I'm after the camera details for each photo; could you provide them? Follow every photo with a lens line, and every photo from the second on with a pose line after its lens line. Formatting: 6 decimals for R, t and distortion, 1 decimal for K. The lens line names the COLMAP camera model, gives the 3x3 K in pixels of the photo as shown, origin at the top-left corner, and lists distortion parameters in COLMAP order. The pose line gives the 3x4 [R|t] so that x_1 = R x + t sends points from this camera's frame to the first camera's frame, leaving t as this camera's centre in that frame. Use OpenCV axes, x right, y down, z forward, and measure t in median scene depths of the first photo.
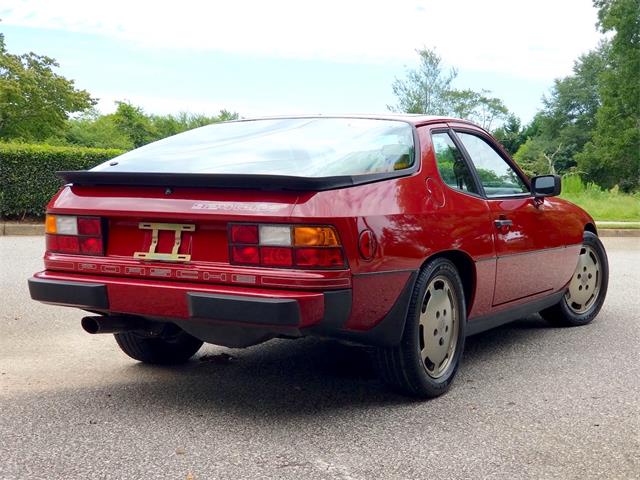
lens RADIAL K [[1010.2, 0, 320.0], [0, 1010.2, 240.0], [0, 0, 1]] dist [0.119419, -0.092366]
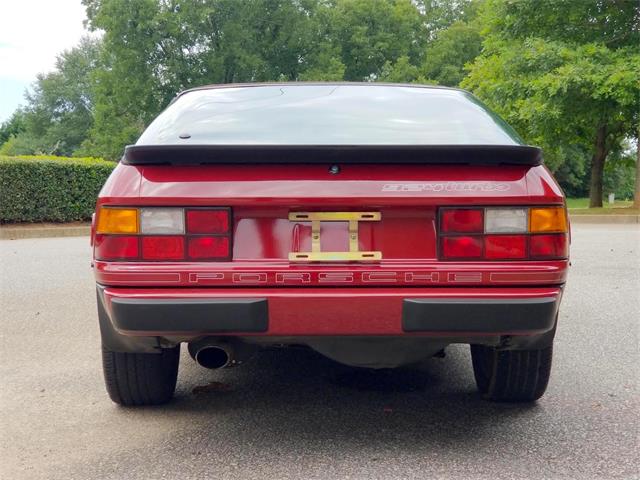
lens RADIAL K [[1010.2, 0, 320.0], [0, 1010.2, 240.0], [0, 0, 1]] dist [0.119419, -0.092366]
pose [[0.856531, -0.043658, 0.514246, -0.506568], [0.043949, 0.998966, 0.011609, -0.004420], [-0.514221, 0.012657, 0.857564, 0.329272]]
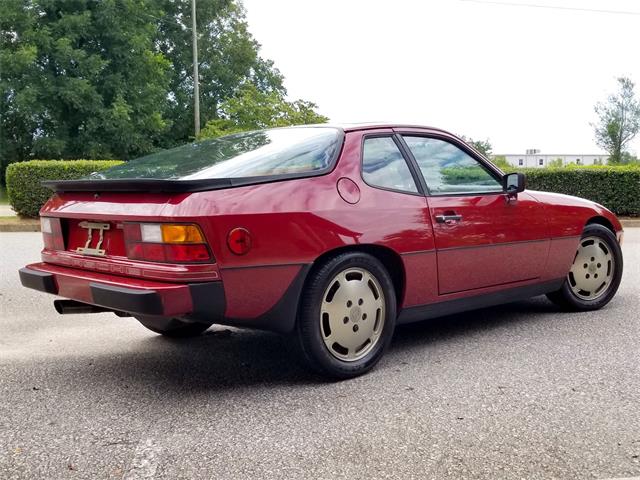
lens RADIAL K [[735.1, 0, 320.0], [0, 735.1, 240.0], [0, 0, 1]] dist [0.079405, -0.027121]
pose [[0.954717, -0.003814, -0.297491, 0.324198], [0.007500, 0.999909, 0.011249, -0.004035], [0.297421, -0.012970, 0.954658, 0.237593]]
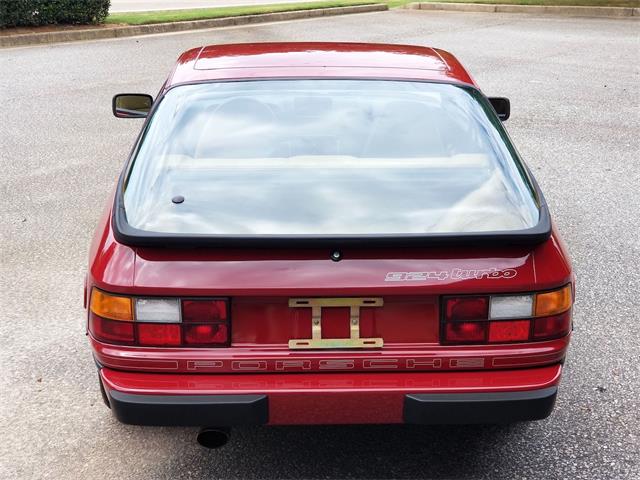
lens RADIAL K [[1010.2, 0, 320.0], [0, 1010.2, 240.0], [0, 0, 1]] dist [0.119419, -0.092366]
pose [[0.847897, -0.166374, 0.503379, -0.482046], [0.038102, 0.966151, 0.255148, -0.225515], [-0.528790, -0.197160, 0.825536, 0.375574]]
